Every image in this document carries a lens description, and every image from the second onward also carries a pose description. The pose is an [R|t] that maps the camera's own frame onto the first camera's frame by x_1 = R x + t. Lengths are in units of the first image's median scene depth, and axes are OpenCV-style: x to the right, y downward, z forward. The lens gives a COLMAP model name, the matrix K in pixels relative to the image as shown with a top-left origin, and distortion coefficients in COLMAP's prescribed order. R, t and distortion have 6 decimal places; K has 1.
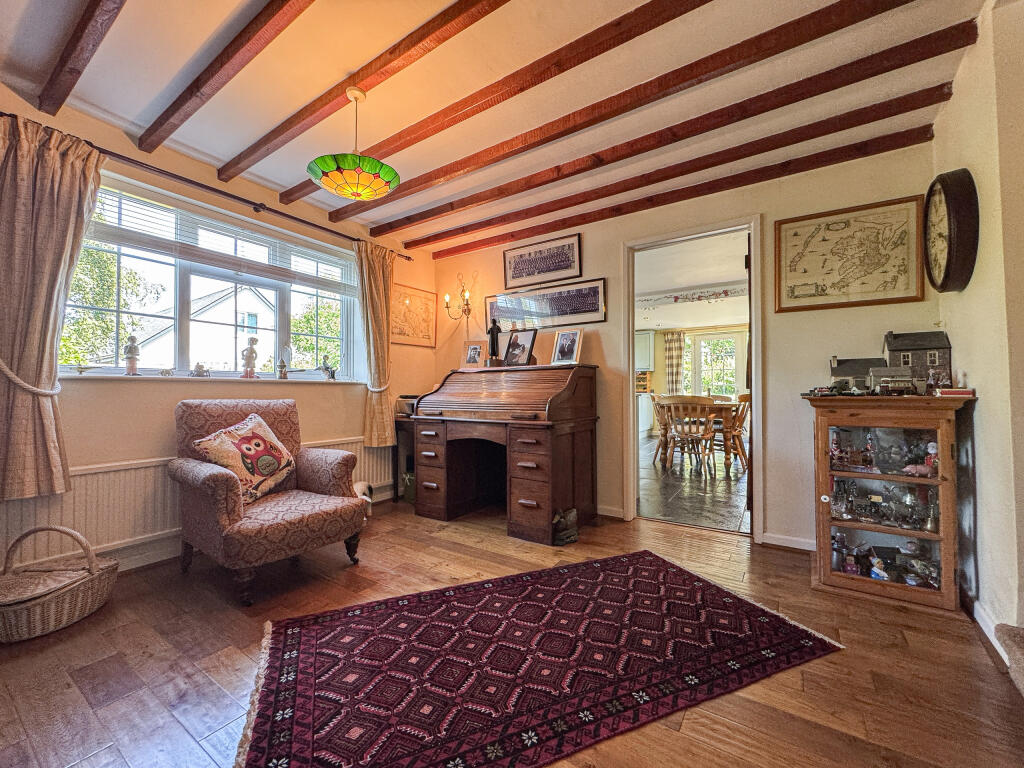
lens RADIAL K [[411.4, 0, 511.3], [0, 411.4, 381.9], [0, 0, 1]] dist [-0.013027, -0.000124]
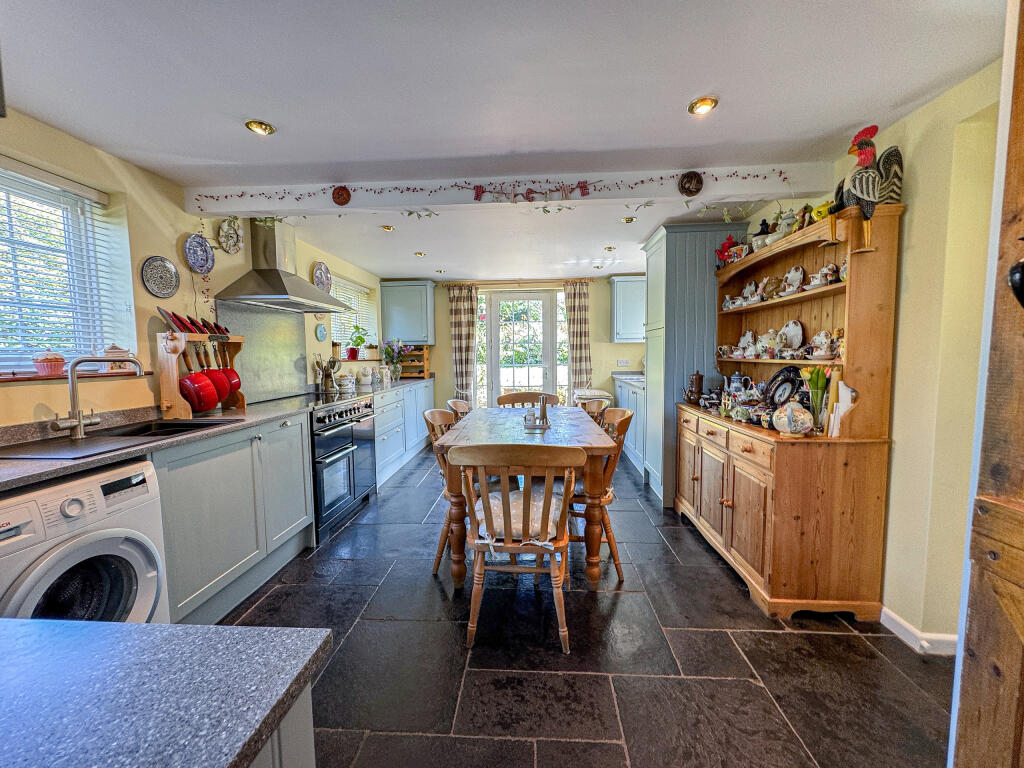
lens RADIAL K [[411.4, 0, 509.8], [0, 411.4, 381.6], [0, 0, 1]] dist [-0.013027, -0.000124]
pose [[0.872156, -0.048942, 0.486774, 0.391424], [0.003808, 0.995632, 0.093282, -0.084701], [-0.489213, -0.079503, 0.868533, 1.099675]]
